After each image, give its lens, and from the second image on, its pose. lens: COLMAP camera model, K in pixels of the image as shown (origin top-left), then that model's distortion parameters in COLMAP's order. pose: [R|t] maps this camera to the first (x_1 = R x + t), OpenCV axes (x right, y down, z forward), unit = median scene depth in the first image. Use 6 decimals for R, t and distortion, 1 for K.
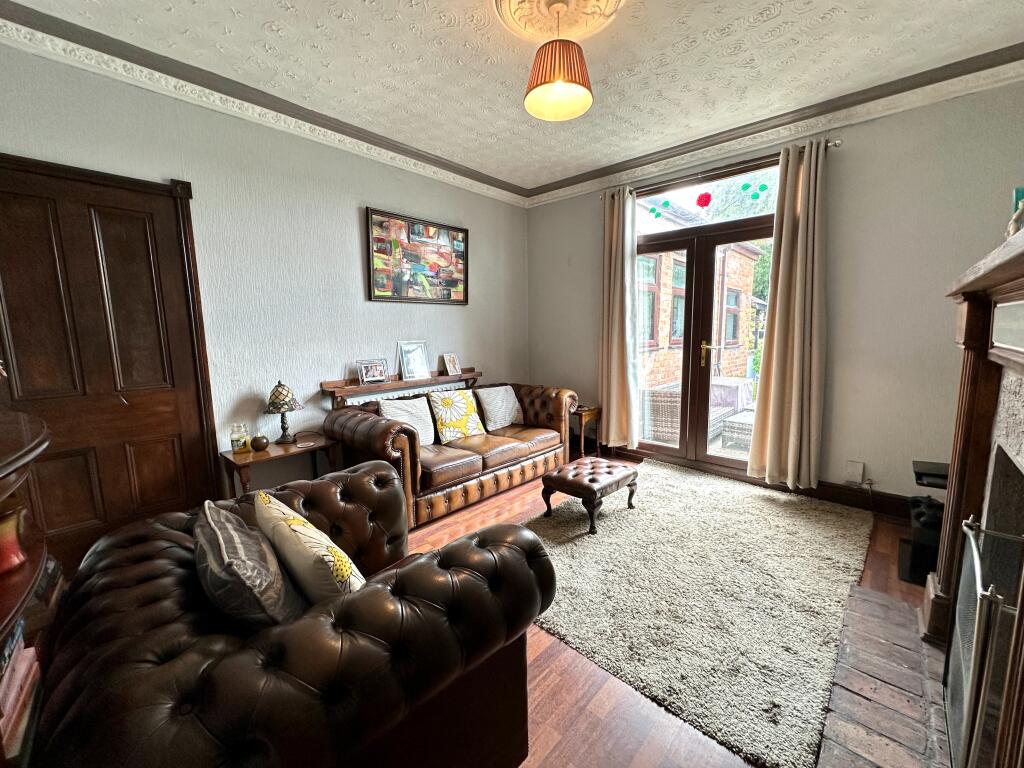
lens RADIAL K [[412.0, 0, 511.9], [0, 412.0, 385.8], [0, 0, 1]] dist [0.000485, -0.000315]
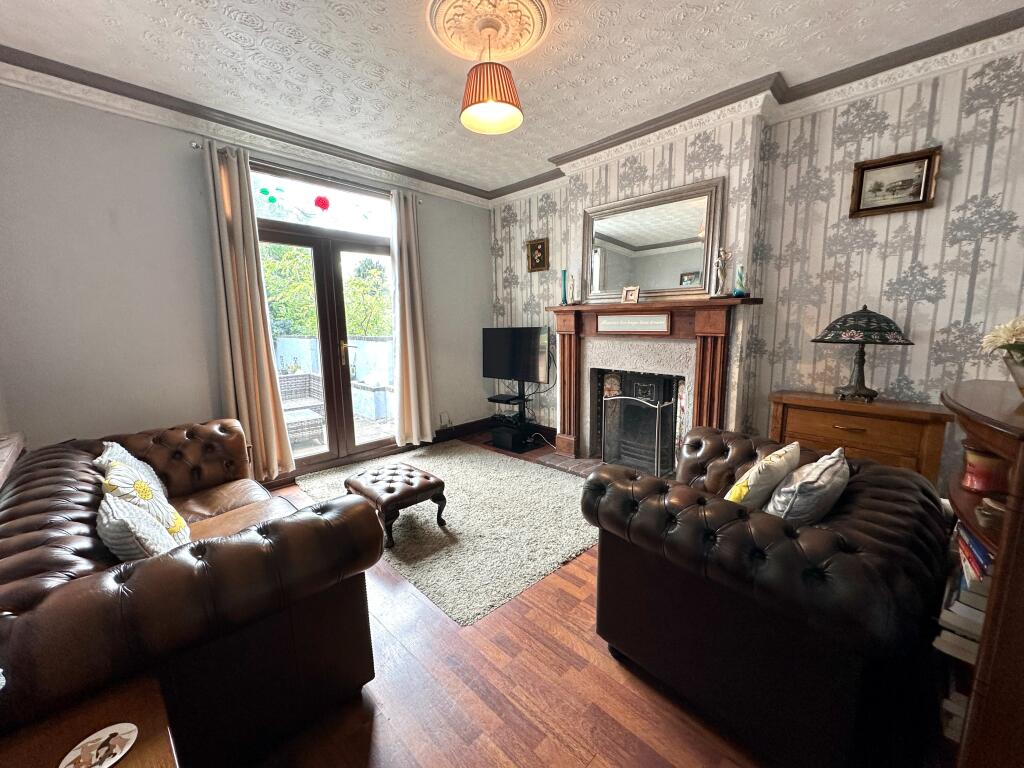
lens RADIAL K [[412.0, 0, 510.6], [0, 412.0, 378.2], [0, 0, 1]] dist [0.000485, -0.000315]
pose [[0.016465, -0.125667, 0.991936, -0.574484], [0.150310, 0.981107, 0.121801, -0.077160], [-0.988502, 0.147092, 0.035043, 0.552052]]
